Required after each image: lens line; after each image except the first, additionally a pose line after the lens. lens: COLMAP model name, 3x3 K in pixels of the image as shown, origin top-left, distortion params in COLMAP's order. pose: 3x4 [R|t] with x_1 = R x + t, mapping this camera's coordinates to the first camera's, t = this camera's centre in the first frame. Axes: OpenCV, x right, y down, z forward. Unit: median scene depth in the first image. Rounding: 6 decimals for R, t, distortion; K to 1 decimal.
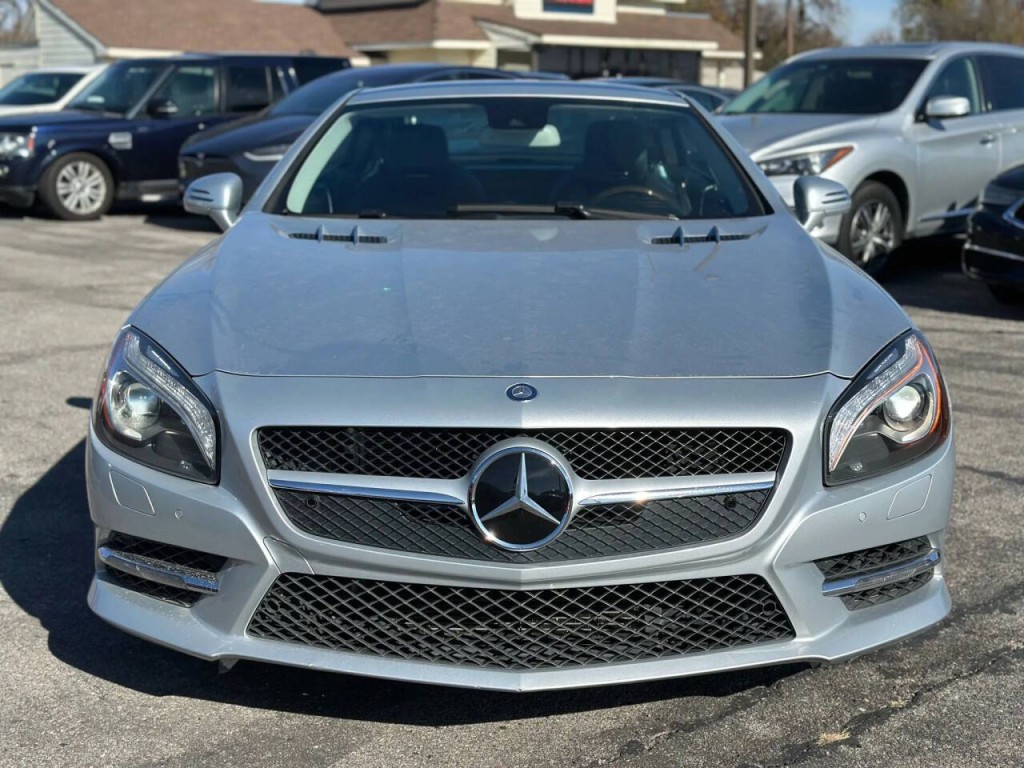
lens RADIAL K [[1429.6, 0, 512.0], [0, 1429.6, 384.0], [0, 0, 1]] dist [0.149344, -0.130421]
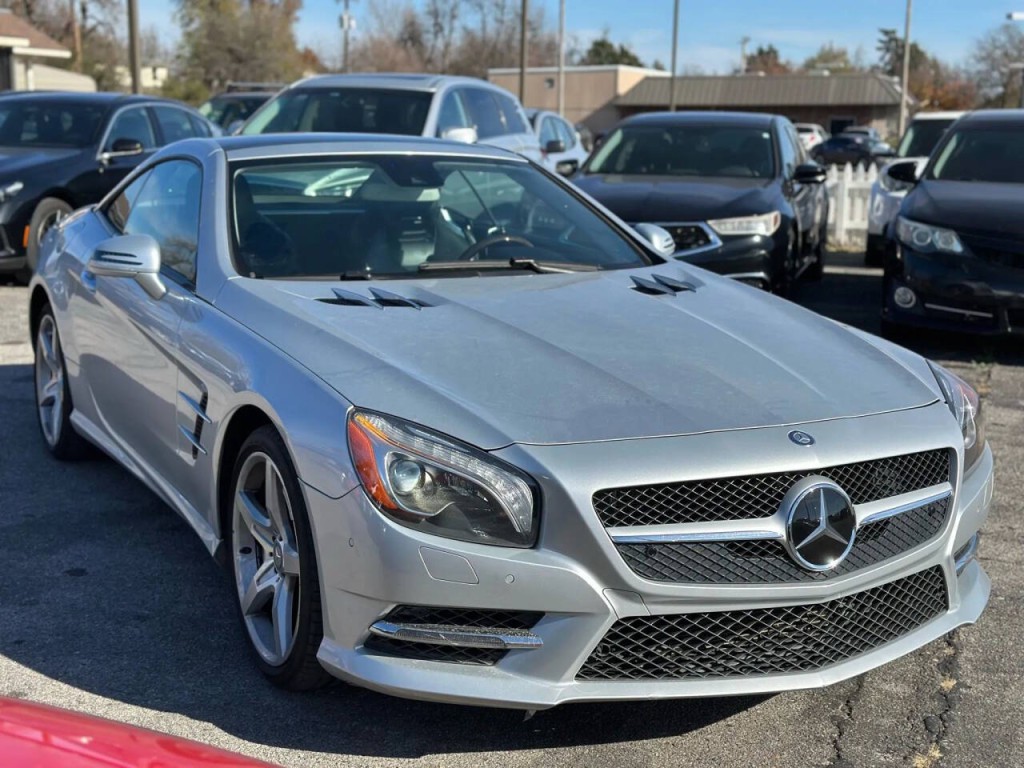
lens RADIAL K [[1429.6, 0, 512.0], [0, 1429.6, 384.0], [0, 0, 1]] dist [0.149344, -0.130421]
pose [[0.881574, -0.076719, 0.465770, -0.727175], [0.076152, 0.996894, 0.020067, -0.078019], [-0.465863, 0.017779, 0.884678, 0.047385]]
